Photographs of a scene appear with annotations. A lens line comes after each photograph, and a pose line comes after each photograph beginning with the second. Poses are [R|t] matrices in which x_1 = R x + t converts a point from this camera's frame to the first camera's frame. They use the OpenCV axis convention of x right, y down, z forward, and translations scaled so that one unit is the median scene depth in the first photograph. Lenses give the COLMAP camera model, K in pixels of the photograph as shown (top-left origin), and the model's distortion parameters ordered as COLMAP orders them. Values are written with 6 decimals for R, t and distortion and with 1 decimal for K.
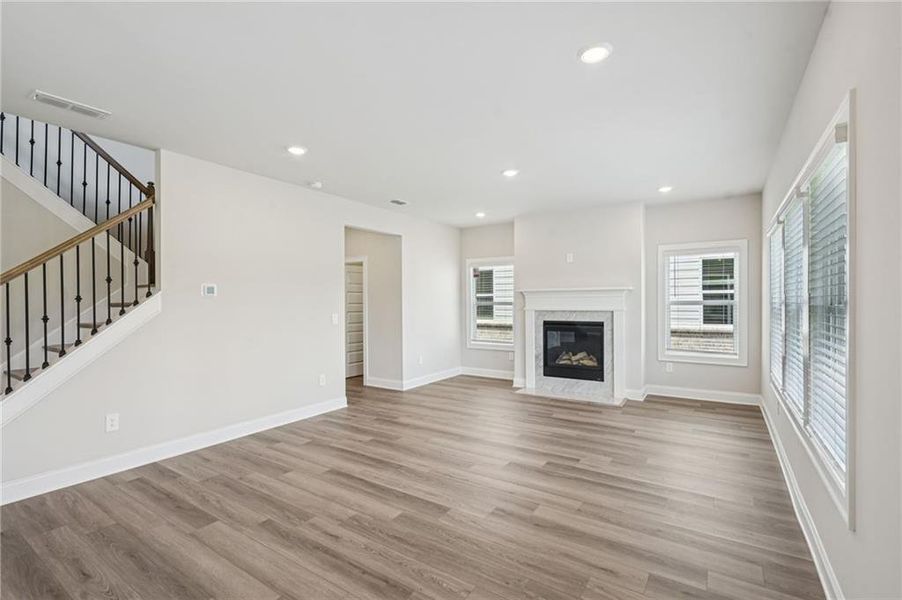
lens RADIAL K [[413.2, 0, 447.6], [0, 413.2, 305.5], [0, 0, 1]] dist [-0.001023, 0.000252]
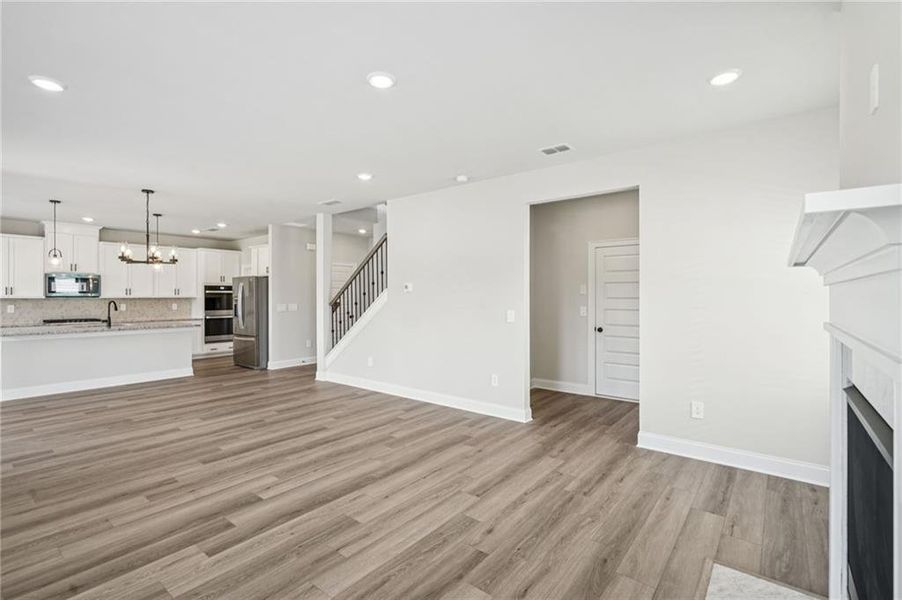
lens RADIAL K [[413.2, 0, 446.1], [0, 413.2, 296.6], [0, 0, 1]] dist [-0.001023, 0.000252]
pose [[-0.086263, 0.004041, -0.996264, 0.525928], [-0.011280, 0.999924, 0.005033, -0.006771], [0.996209, 0.011672, -0.086210, 0.823834]]
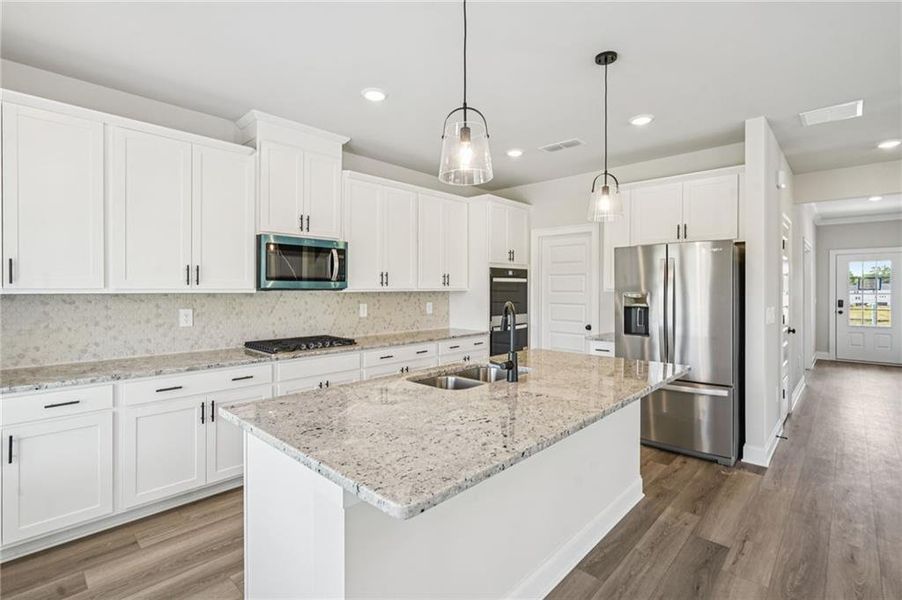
lens RADIAL K [[413.2, 0, 440.8], [0, 413.2, 286.6], [0, 0, 1]] dist [-0.001023, 0.000252]
pose [[-0.157583, 0.000275, -0.987506, -0.112185], [-0.014377, 0.999893, 0.002572, 0.005346], [0.987401, 0.014603, -0.157563, -0.154286]]
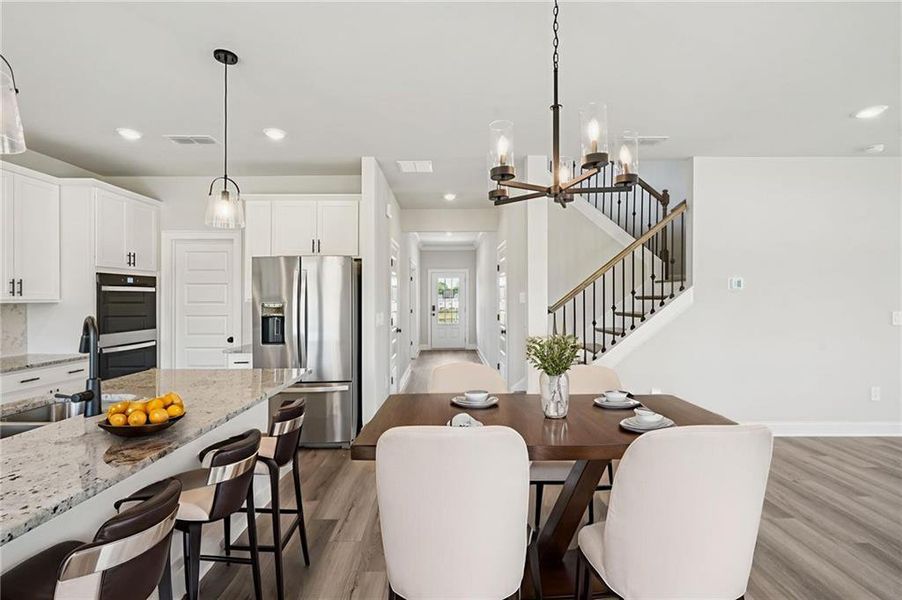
lens RADIAL K [[413.2, 0, 441.1], [0, 413.2, 301.1], [0, 0, 1]] dist [-0.001023, 0.000252]
pose [[0.566500, 0.008210, -0.824021, -0.103669], [-0.008594, 0.999955, 0.004055, 0.005263], [0.824017, 0.004784, 0.566545, -0.111595]]
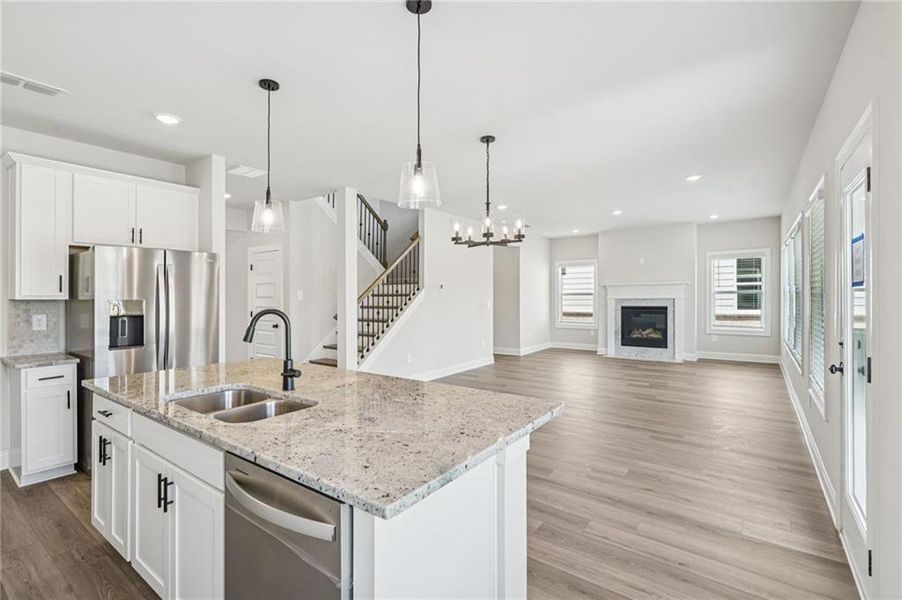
lens RADIAL K [[413.2, 0, 456.4], [0, 413.2, 304.5], [0, 0, 1]] dist [-0.001023, 0.000252]
pose [[0.999348, -0.007477, -0.035316, -0.303272], [0.007912, 0.999894, 0.012200, 0.010698], [0.035221, -0.012471, 0.999302, -0.455569]]
